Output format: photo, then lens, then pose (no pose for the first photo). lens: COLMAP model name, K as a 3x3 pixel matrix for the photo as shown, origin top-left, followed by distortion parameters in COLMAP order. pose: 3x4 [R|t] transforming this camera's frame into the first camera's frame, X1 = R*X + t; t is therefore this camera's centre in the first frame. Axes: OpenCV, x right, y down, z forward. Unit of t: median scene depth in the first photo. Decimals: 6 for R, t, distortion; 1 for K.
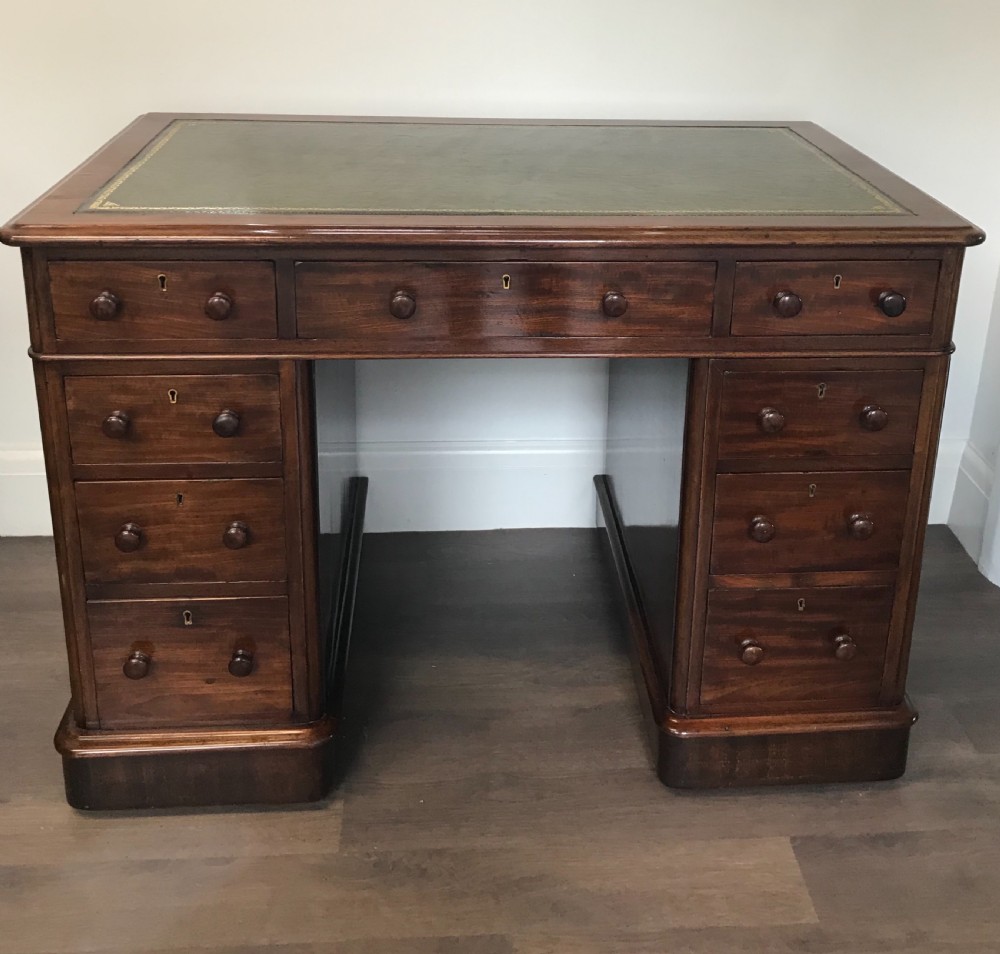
lens RADIAL K [[1184.4, 0, 548.5], [0, 1184.4, 286.4], [0, 0, 1]] dist [0.026524, -0.023173]
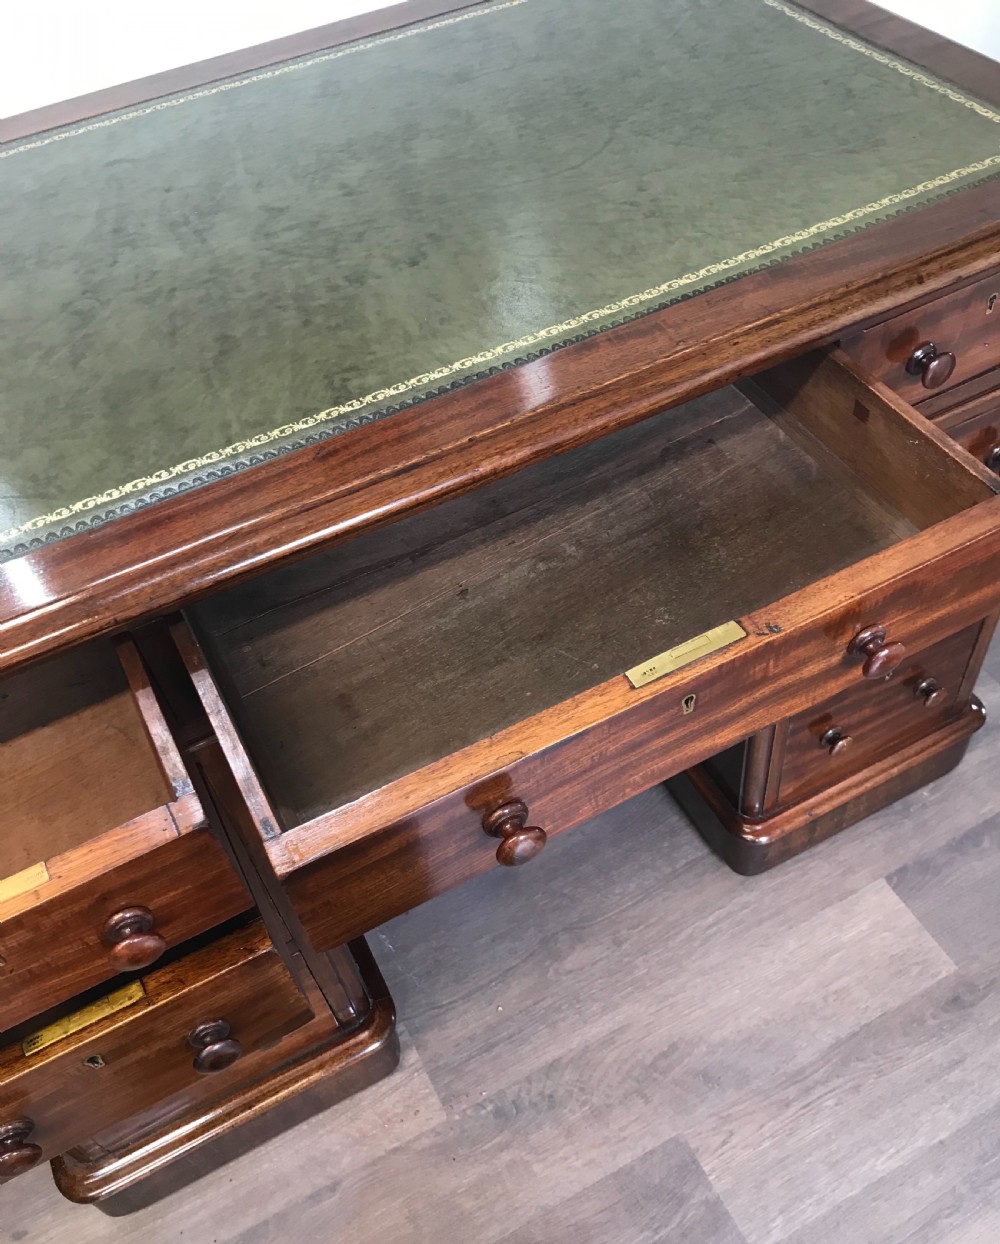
lens RADIAL K [[1112.0, 0, 522.7], [0, 1112.0, 654.3], [0, 0, 1]] dist [-0.000848, 0.005777]
pose [[0.917298, -0.361515, 0.166948, -0.141692], [0.223941, 0.815015, 0.534416, -0.210065], [-0.329265, -0.452832, 0.828570, 0.479138]]
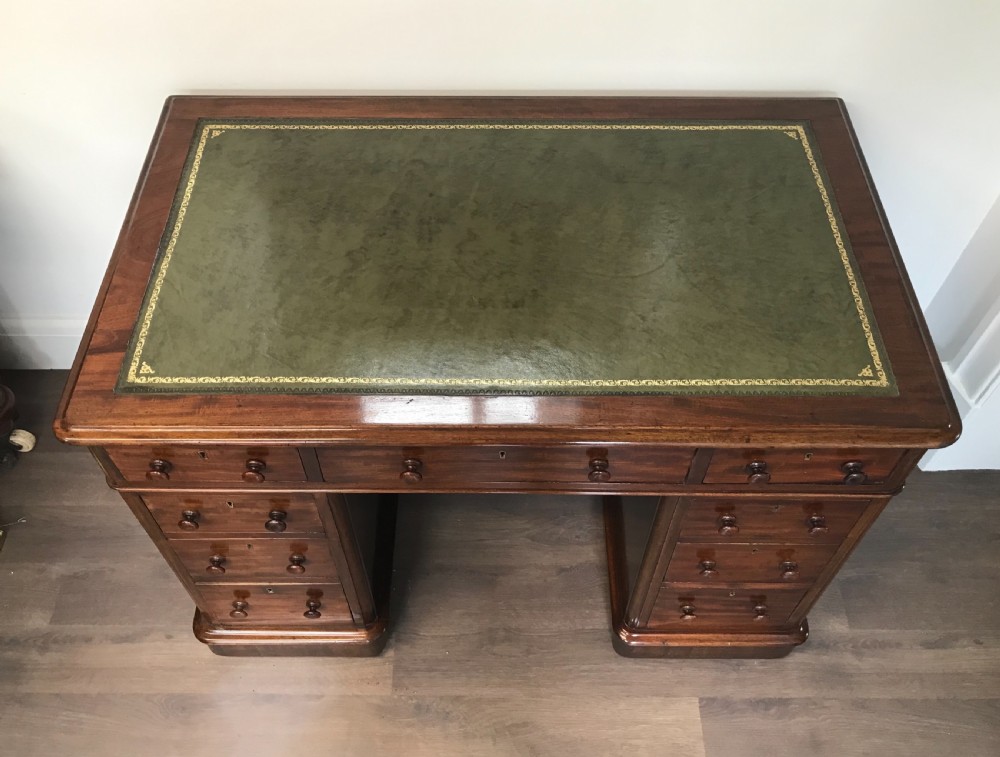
lens RADIAL K [[898.1, 0, 492.6], [0, 898.1, 393.2], [0, 0, 1]] dist [0.005751, -0.003621]
pose [[0.995506, 0.058522, -0.074445, 0.012707], [-0.004214, 0.812768, 0.582573, -0.498460], [0.094600, -0.579641, 0.809362, 0.319676]]
